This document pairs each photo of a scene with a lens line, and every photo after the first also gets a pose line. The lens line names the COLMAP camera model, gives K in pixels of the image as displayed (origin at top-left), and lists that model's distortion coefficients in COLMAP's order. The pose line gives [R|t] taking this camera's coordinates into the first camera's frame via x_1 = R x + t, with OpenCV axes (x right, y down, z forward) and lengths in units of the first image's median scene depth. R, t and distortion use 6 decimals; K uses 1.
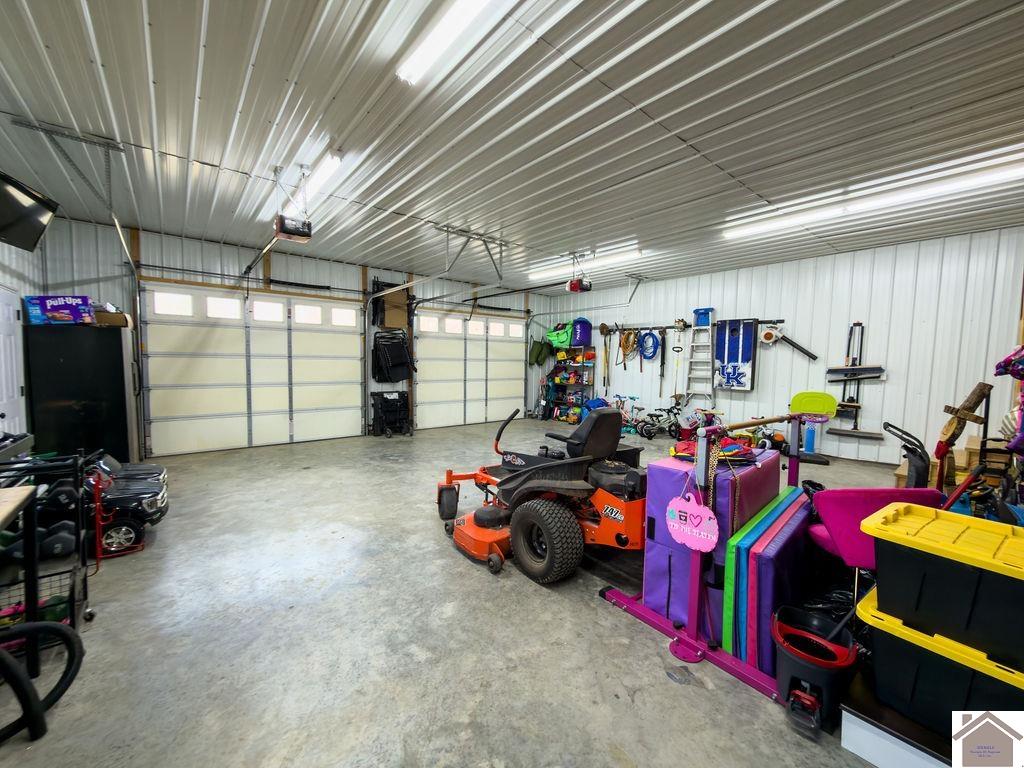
lens RADIAL K [[405.6, 0, 513.9], [0, 405.6, 384.8], [0, 0, 1]] dist [-0.000128, 0.000060]
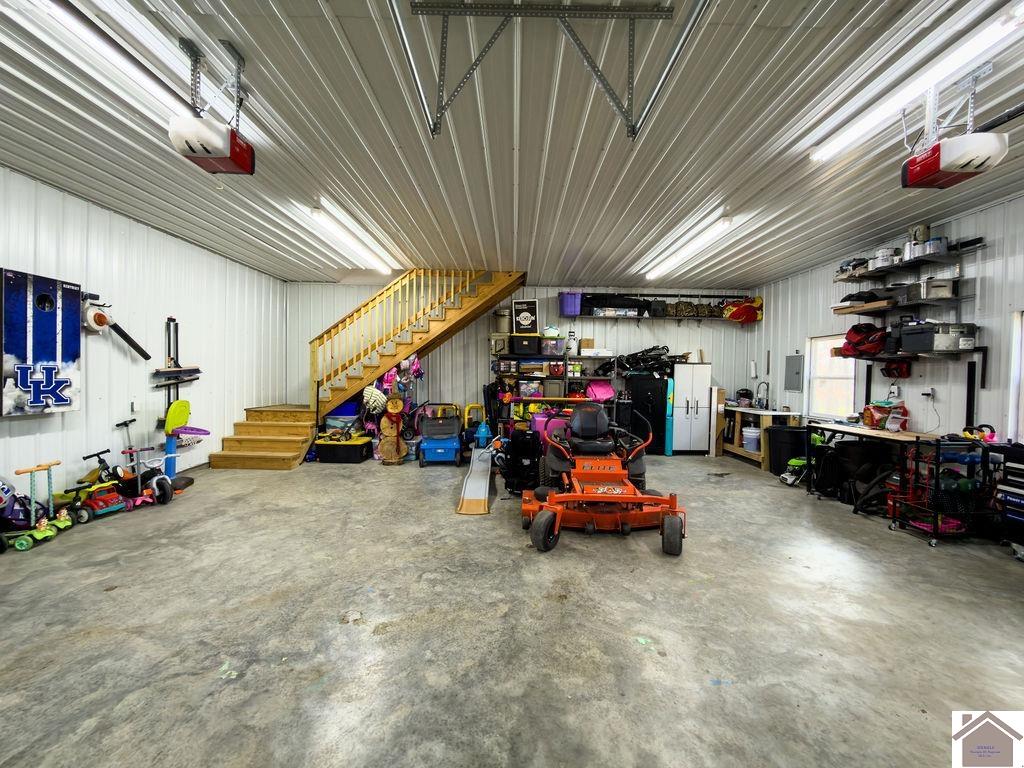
lens RADIAL K [[405.6, 0, 513.6], [0, 405.6, 383.6], [0, 0, 1]] dist [-0.000128, 0.000060]
pose [[-0.765465, -0.041049, 0.642167, -0.258073], [0.010493, 0.997034, 0.076241, -0.062710], [-0.643392, 0.065098, -0.762764, 1.068332]]
